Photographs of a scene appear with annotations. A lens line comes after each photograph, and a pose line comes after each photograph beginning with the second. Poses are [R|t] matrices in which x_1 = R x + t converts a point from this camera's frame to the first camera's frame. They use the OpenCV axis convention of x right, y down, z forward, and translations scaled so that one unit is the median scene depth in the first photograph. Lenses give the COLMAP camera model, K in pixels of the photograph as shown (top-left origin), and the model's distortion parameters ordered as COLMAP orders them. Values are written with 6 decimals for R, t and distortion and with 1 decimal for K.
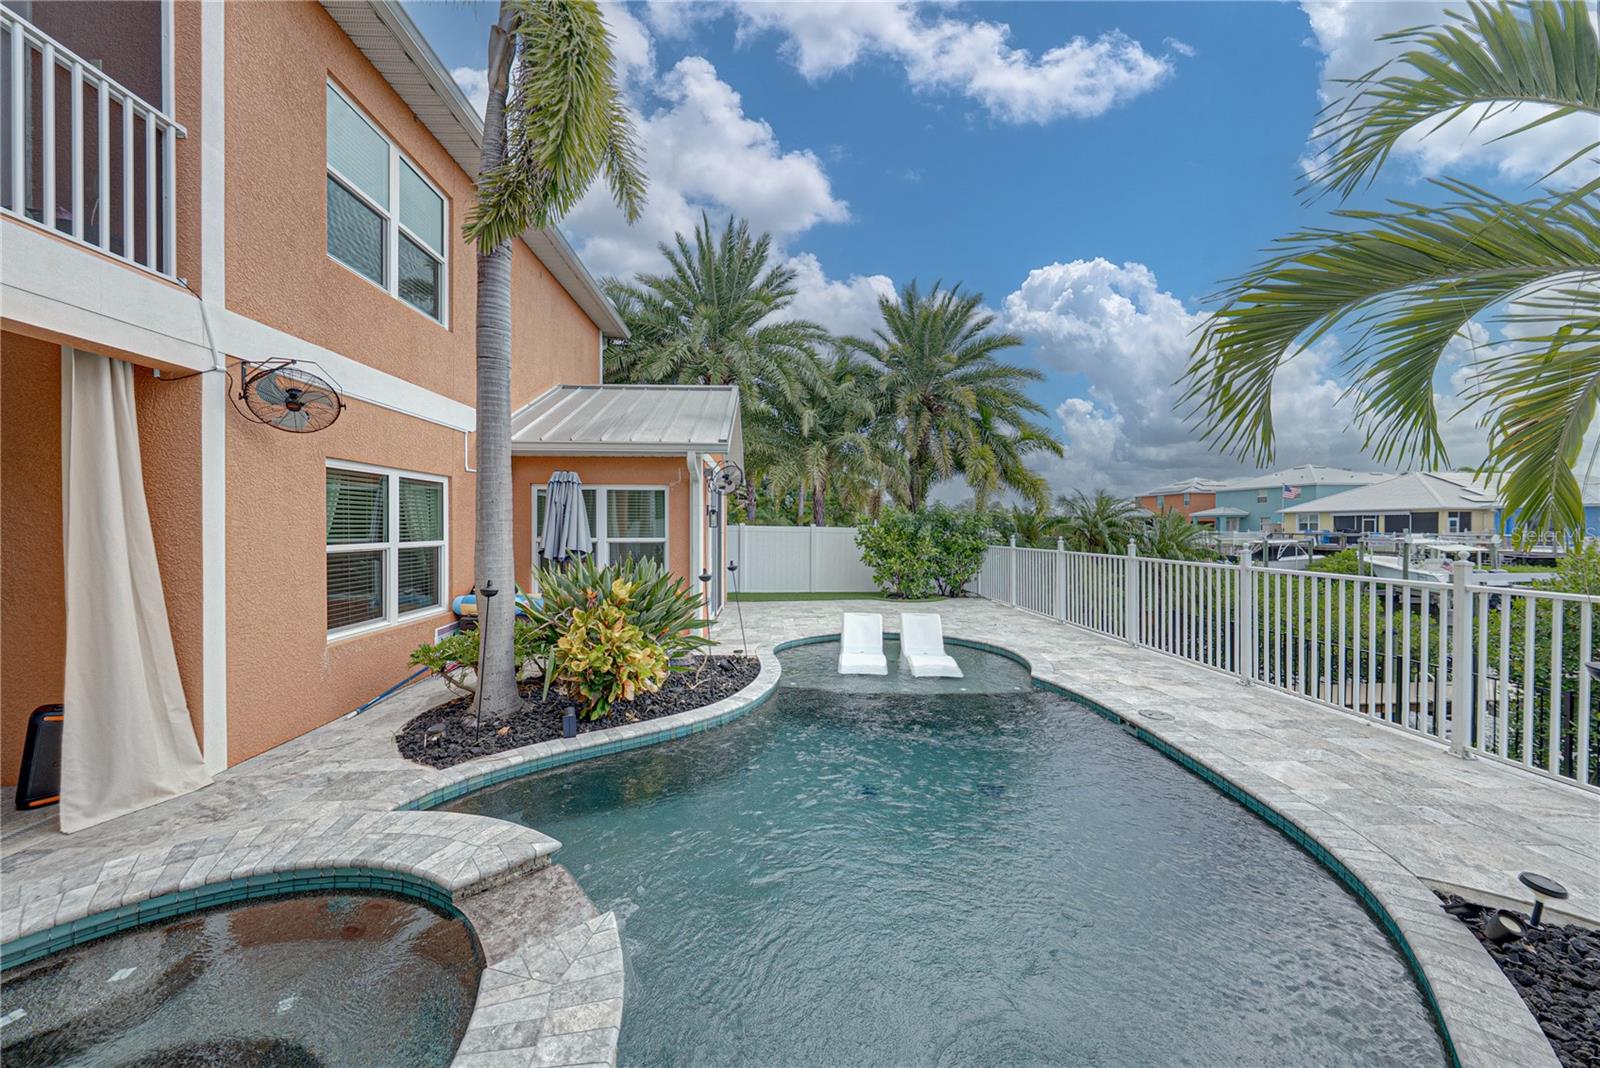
lens RADIAL K [[556.4, 0, 803.2], [0, 556.4, 529.0], [0, 0, 1]] dist [-0.000029, -0.000388]
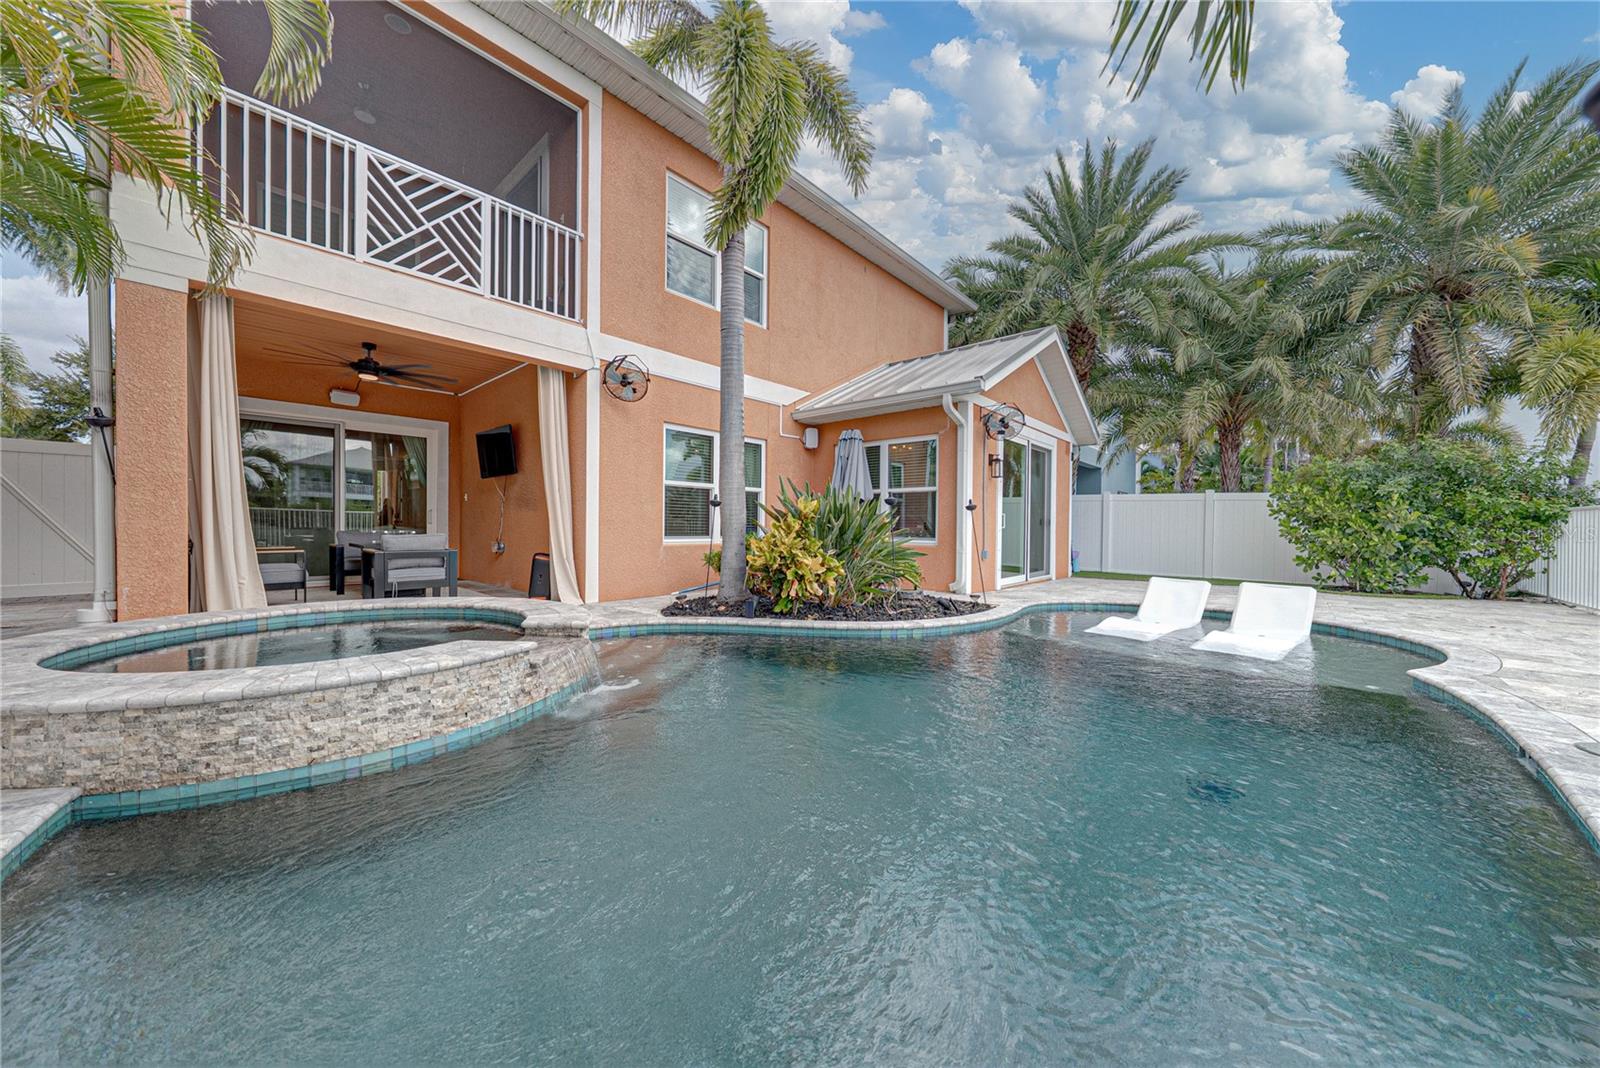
lens RADIAL K [[556.4, 0, 802.4], [0, 556.4, 528.1], [0, 0, 1]] dist [-0.000029, -0.000388]
pose [[0.704327, 0.006338, -0.709847, 0.357509], [-0.014170, 0.999886, -0.005133, 0.119733], [0.709734, 0.013674, 0.704337, 0.143203]]
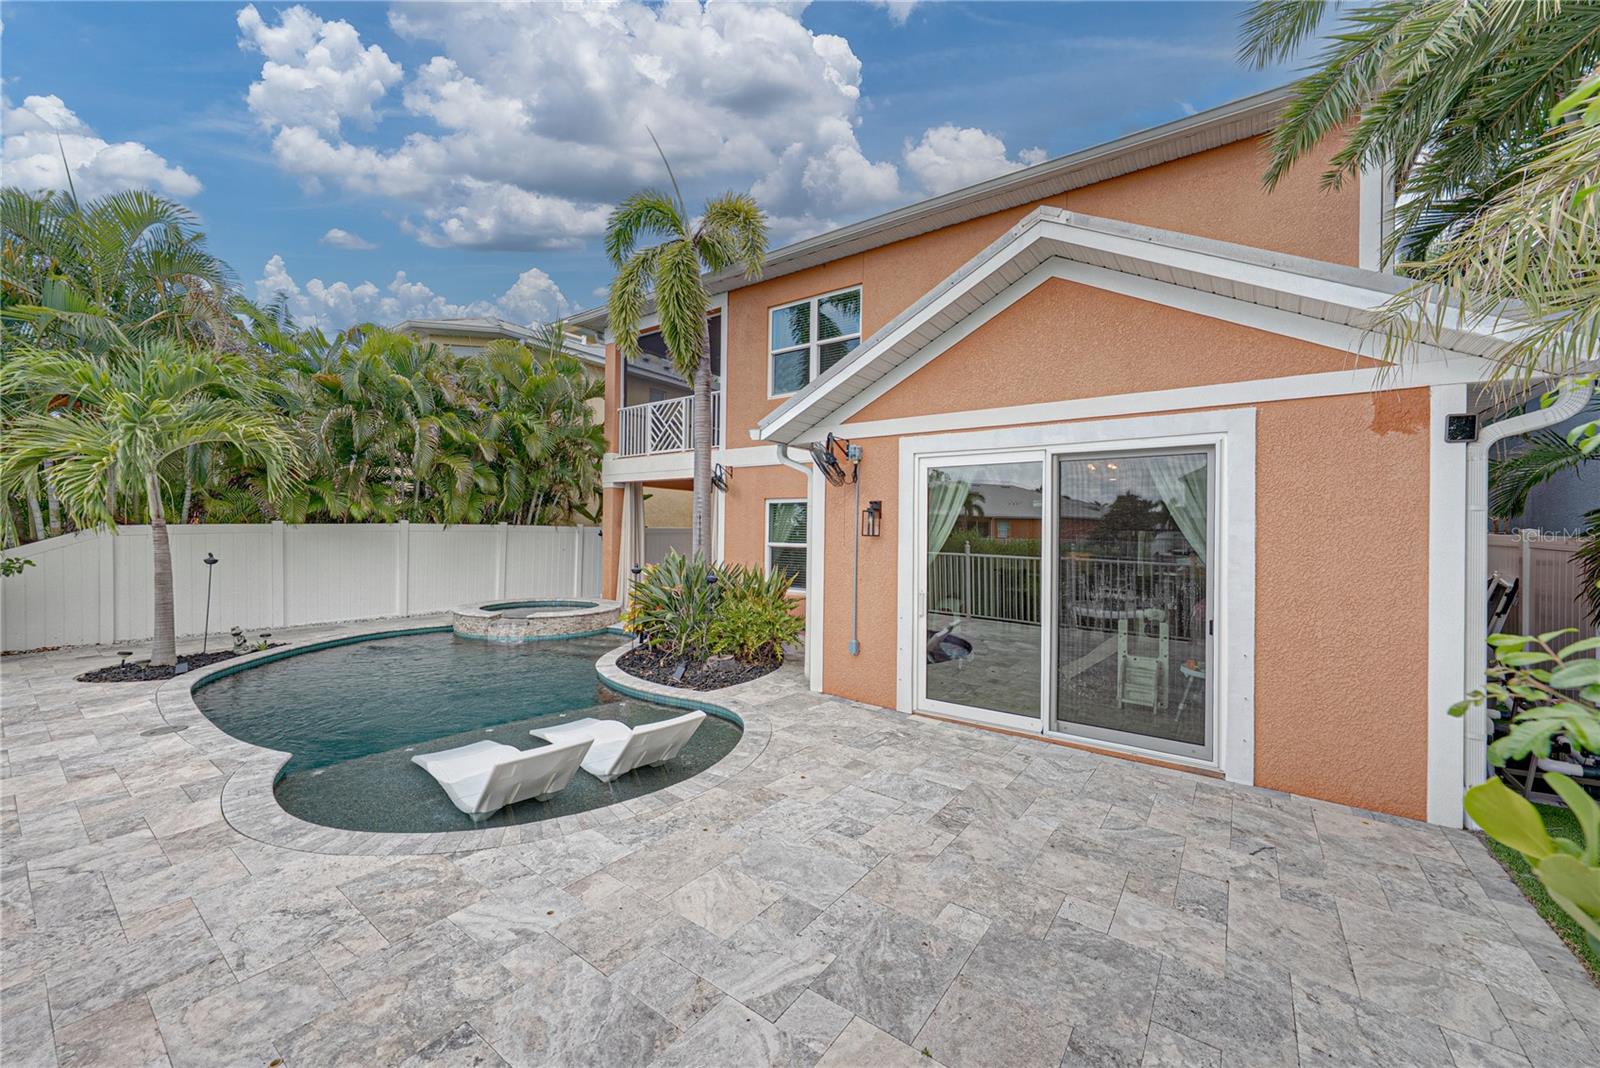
lens RADIAL K [[612.6, 0, 798.7], [0, 612.6, 529.4], [0, 0, 1]] dist [-0.003852, 0.000120]
pose [[-0.638234, -0.016260, -0.769671, 0.558849], [-0.021463, 0.999764, -0.003323, -0.009513], [0.769543, 0.014399, -0.638432, 1.819694]]
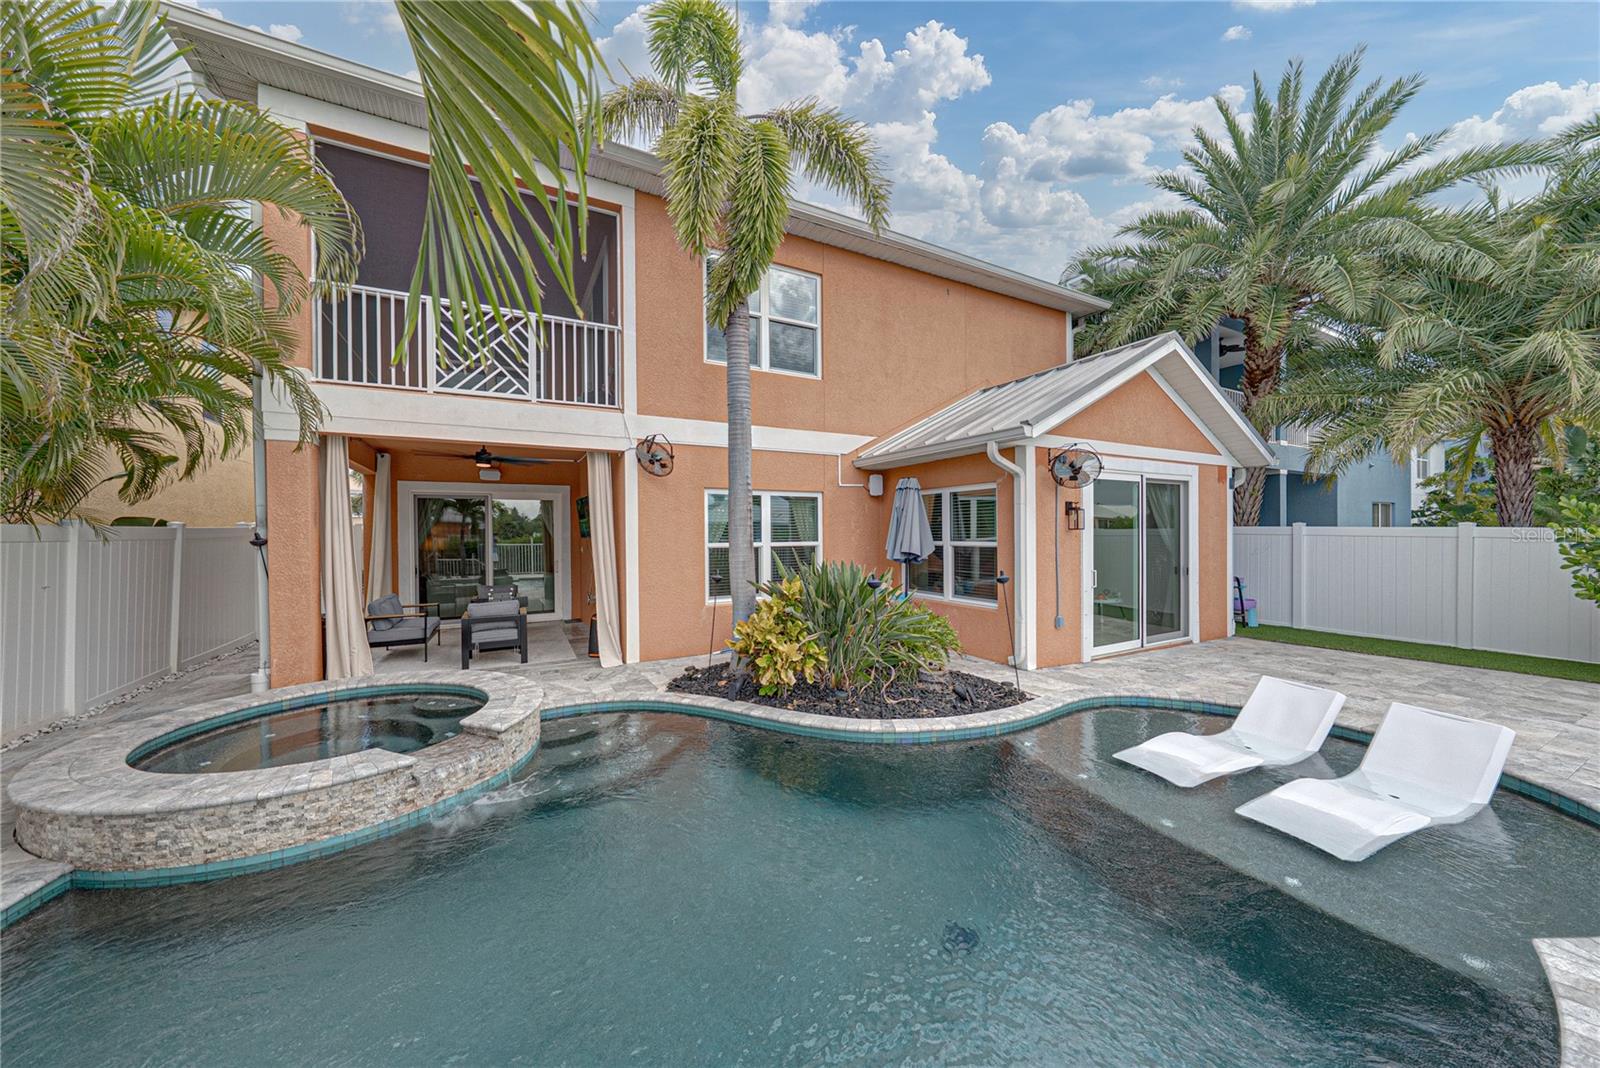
lens RADIAL K [[556.4, 0, 797.3], [0, 556.4, 536.3], [0, 0, 1]] dist [-0.000029, -0.000388]
pose [[0.417782, 0.003217, -0.908542, 0.510175], [0.000926, 0.999992, 0.003966, 0.003325], [0.908547, -0.002498, 0.417775, 0.412939]]
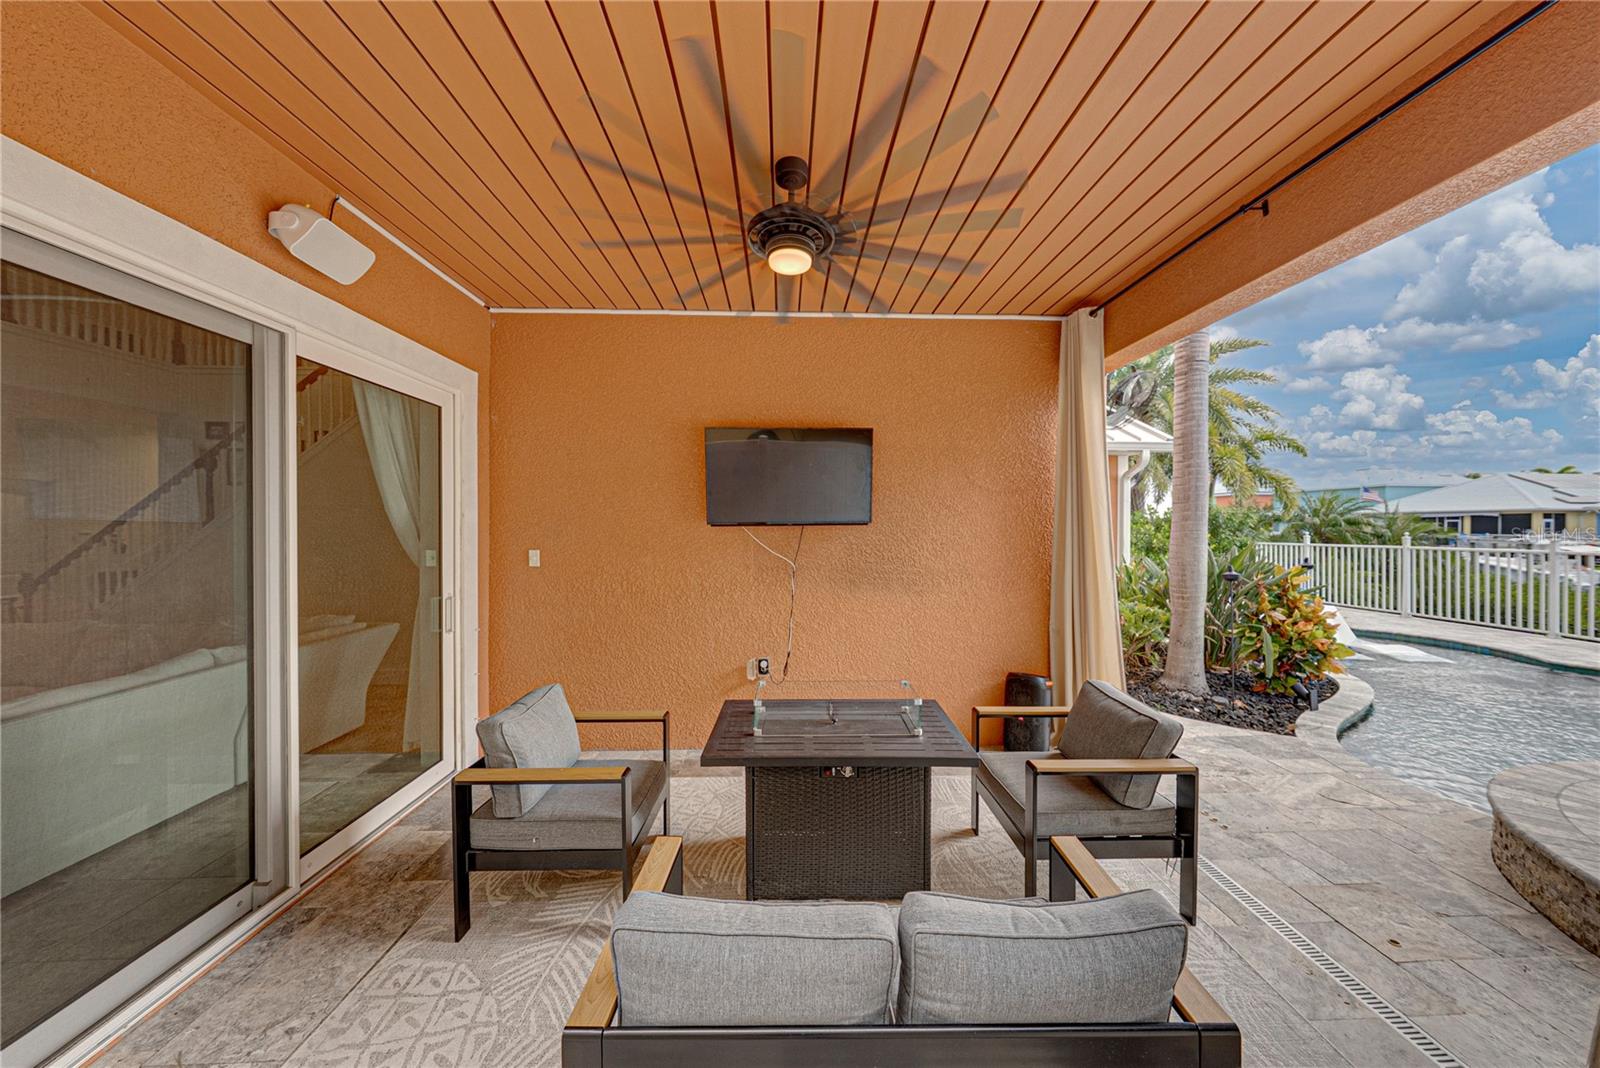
lens RADIAL K [[556.4, 0, 801.4], [0, 556.4, 527.5], [0, 0, 1]] dist [-0.000029, -0.000388]
pose [[0.999909, -0.000208, -0.013455, -0.941943], [0.000103, 0.999969, -0.007818, 0.017916], [0.013456, 0.007816, 0.999879, -0.066944]]
